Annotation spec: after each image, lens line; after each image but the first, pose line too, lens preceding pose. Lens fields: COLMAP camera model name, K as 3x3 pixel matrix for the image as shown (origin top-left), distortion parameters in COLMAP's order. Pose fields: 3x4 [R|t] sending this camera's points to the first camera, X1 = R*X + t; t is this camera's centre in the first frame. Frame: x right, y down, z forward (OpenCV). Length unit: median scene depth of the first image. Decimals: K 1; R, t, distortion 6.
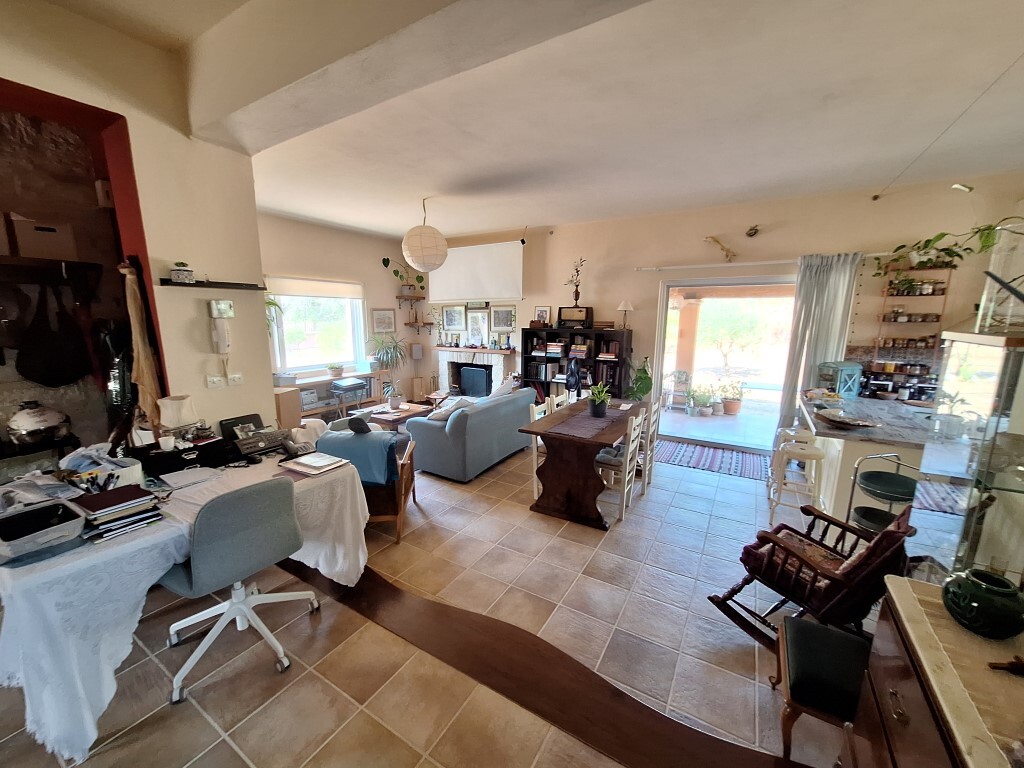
lens RADIAL K [[407.6, 0, 508.1], [0, 407.6, 389.3], [0, 0, 1]] dist [-0.000019, 0.000559]
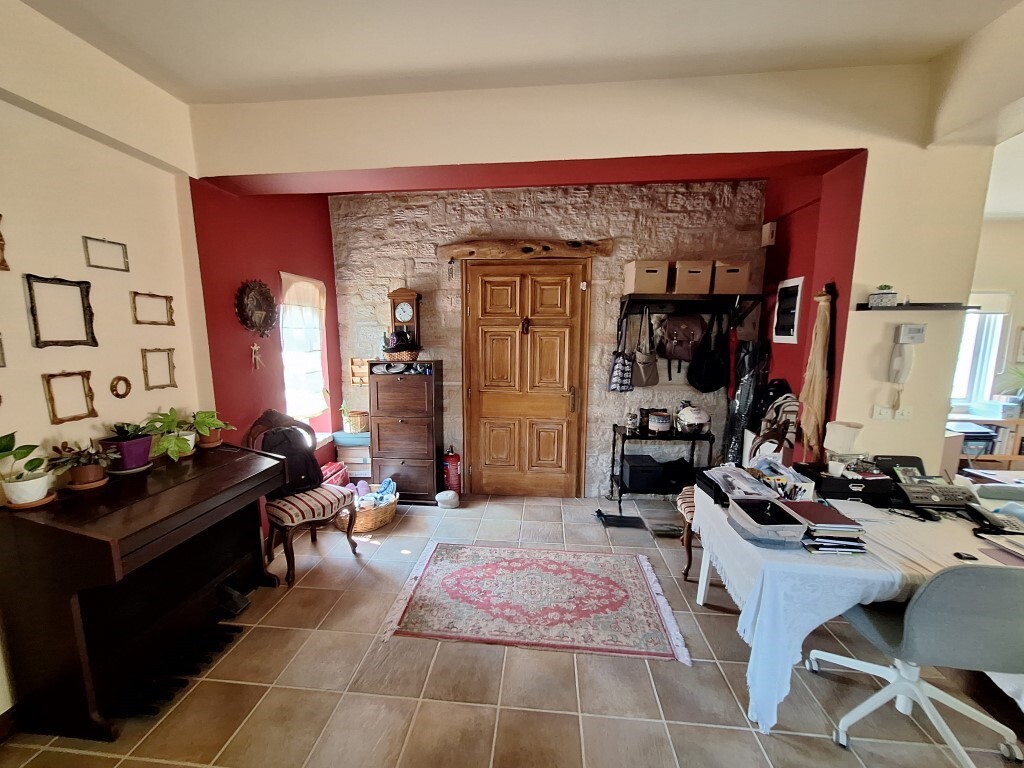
lens RADIAL K [[407.6, 0, 508.1], [0, 407.6, 389.3], [0, 0, 1]] dist [-0.000019, 0.000559]
pose [[0.440017, 0.124871, -0.889265, -0.316505], [-0.162931, 0.984950, 0.057687, 0.014320], [0.883084, 0.119506, 0.453740, -0.171956]]
